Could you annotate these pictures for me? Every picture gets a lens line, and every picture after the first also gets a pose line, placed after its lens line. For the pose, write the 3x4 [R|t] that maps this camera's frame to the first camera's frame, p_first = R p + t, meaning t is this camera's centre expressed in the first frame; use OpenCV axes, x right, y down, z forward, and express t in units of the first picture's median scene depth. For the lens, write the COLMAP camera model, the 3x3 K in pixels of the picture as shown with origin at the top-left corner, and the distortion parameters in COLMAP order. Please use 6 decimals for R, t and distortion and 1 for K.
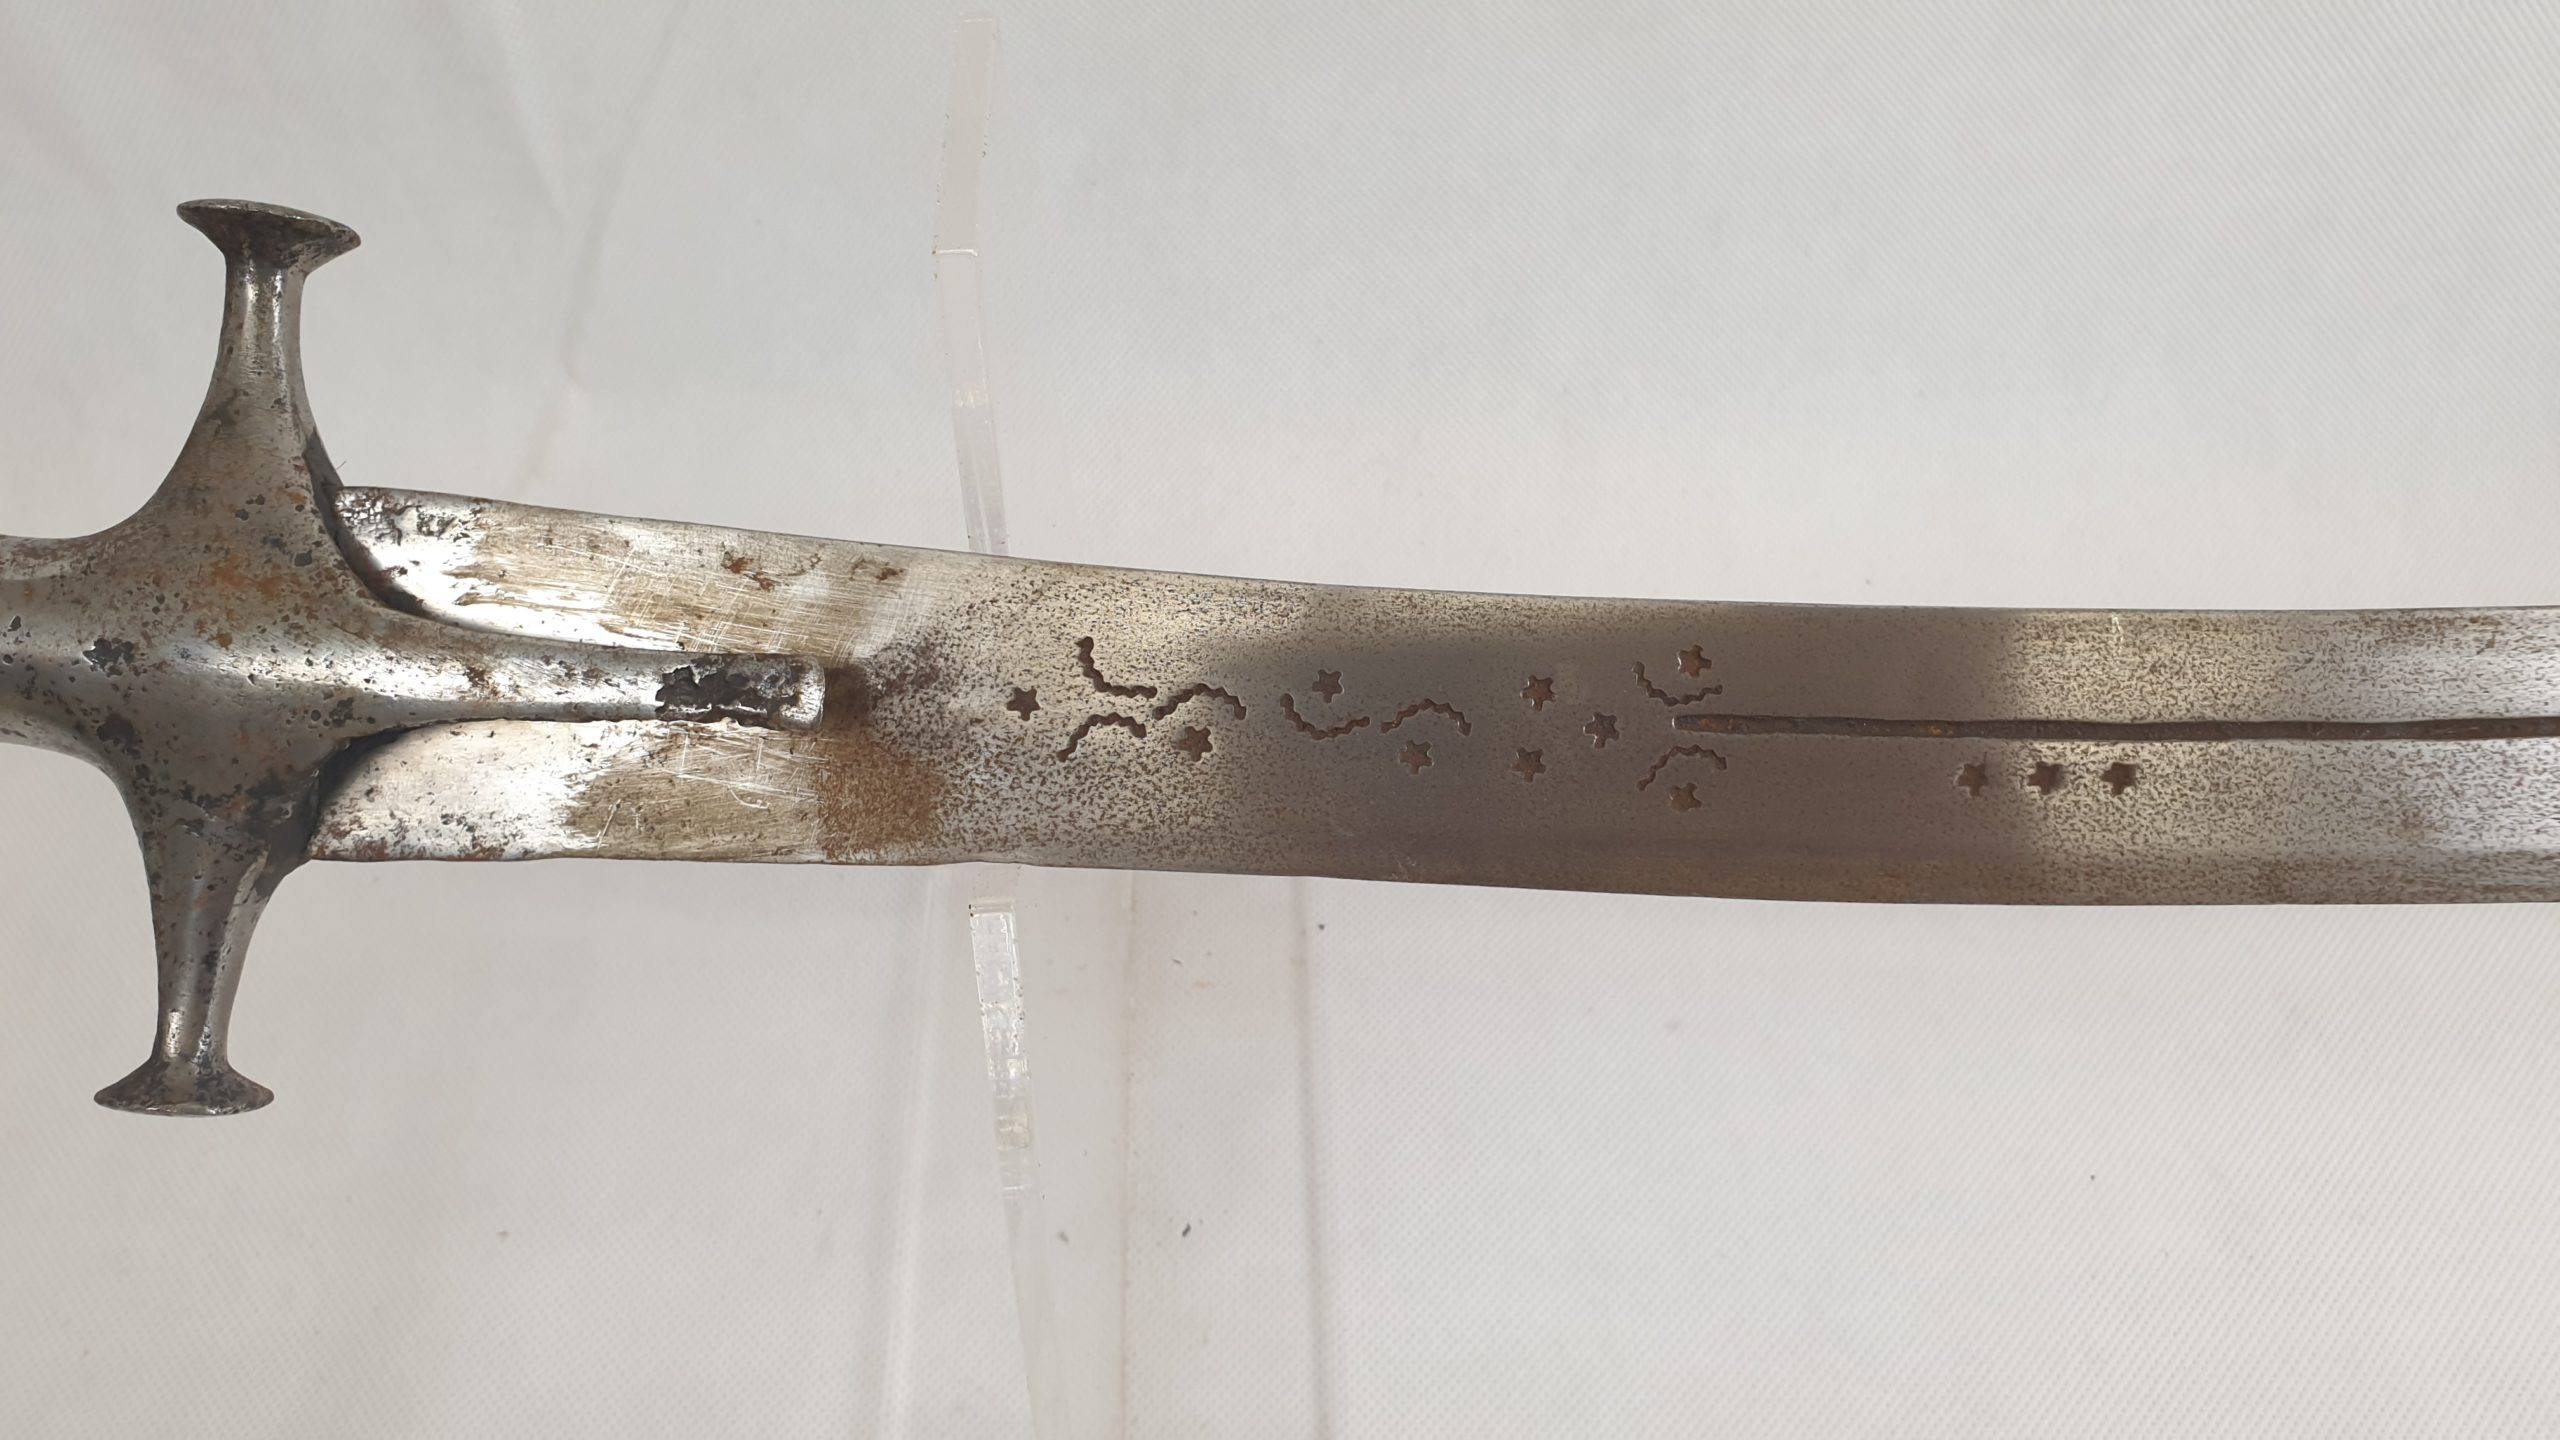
lens RADIAL K [[2094.3, 0, 1341.0], [0, 2094.3, 734.1], [0, 0, 1]] dist [0.035682, -0.041097]
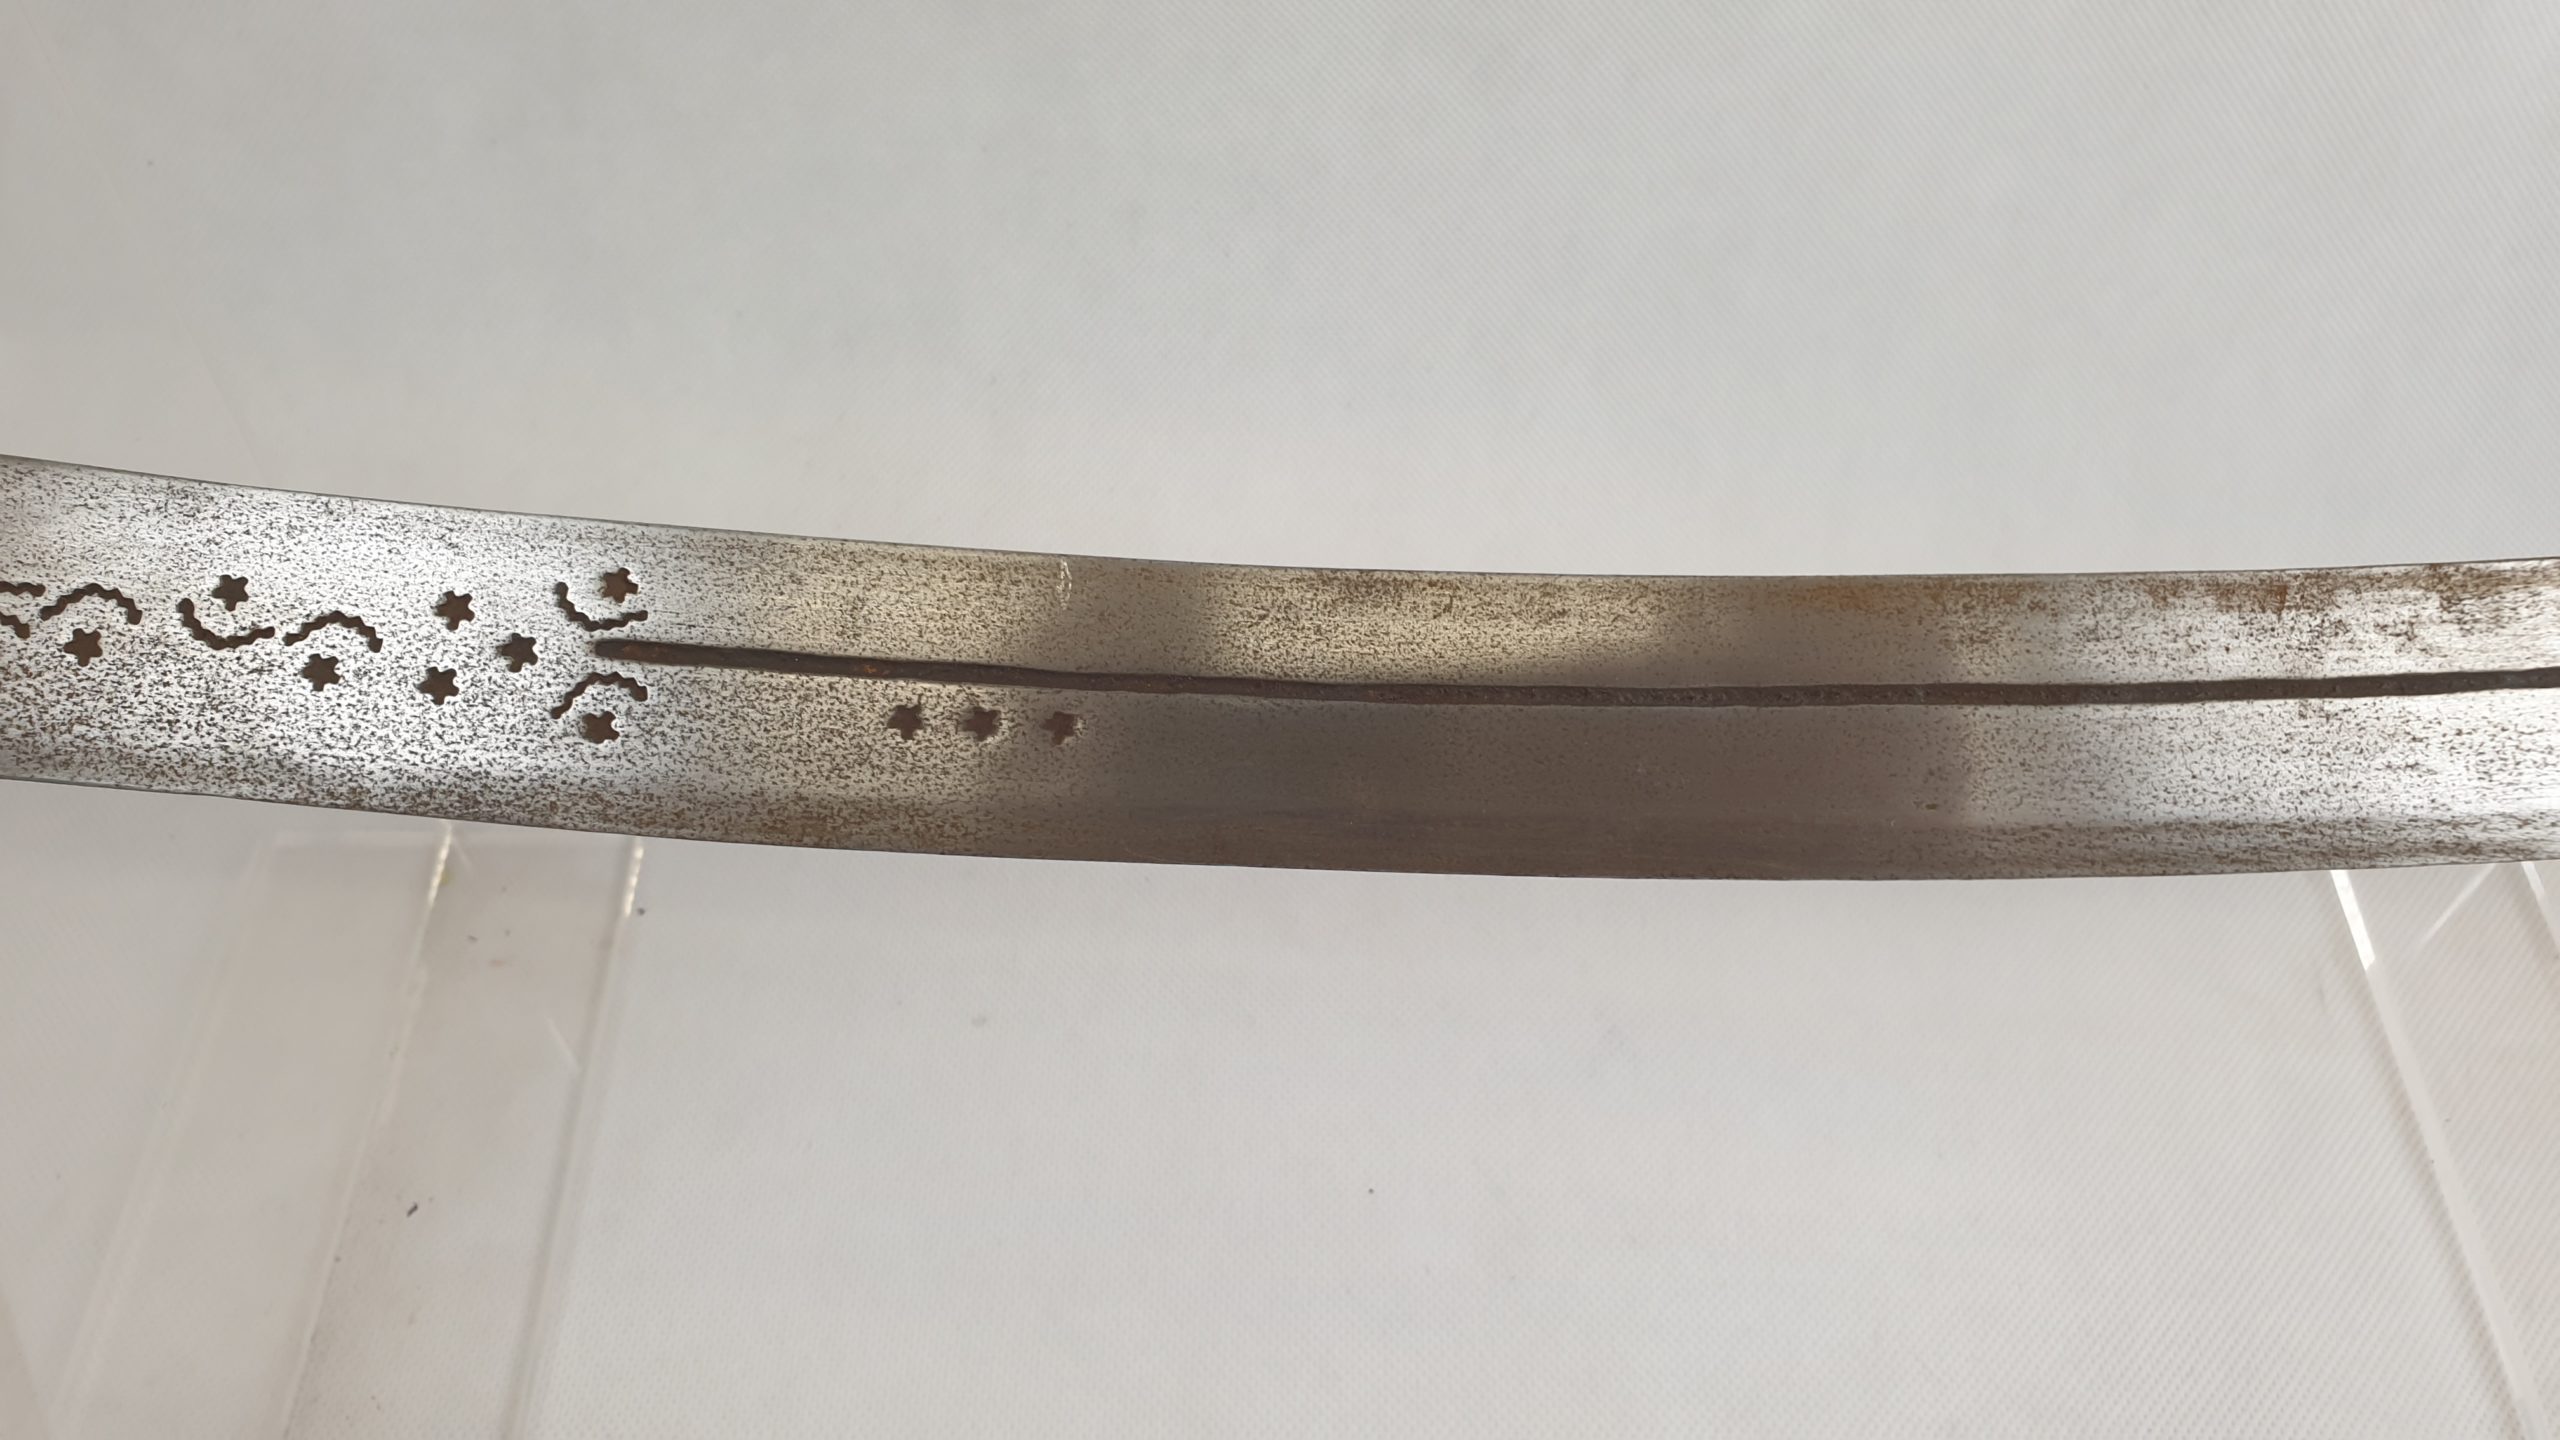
lens RADIAL K [[2094.3, 0, 1350.7], [0, 2094.3, 693.7], [0, 0, 1]] dist [0.035682, -0.041097]
pose [[0.997887, 0.045969, 0.045915, 0.456803], [-0.044933, 0.998717, -0.023346, 0.021862], [-0.046929, 0.021233, 0.998673, 0.025513]]
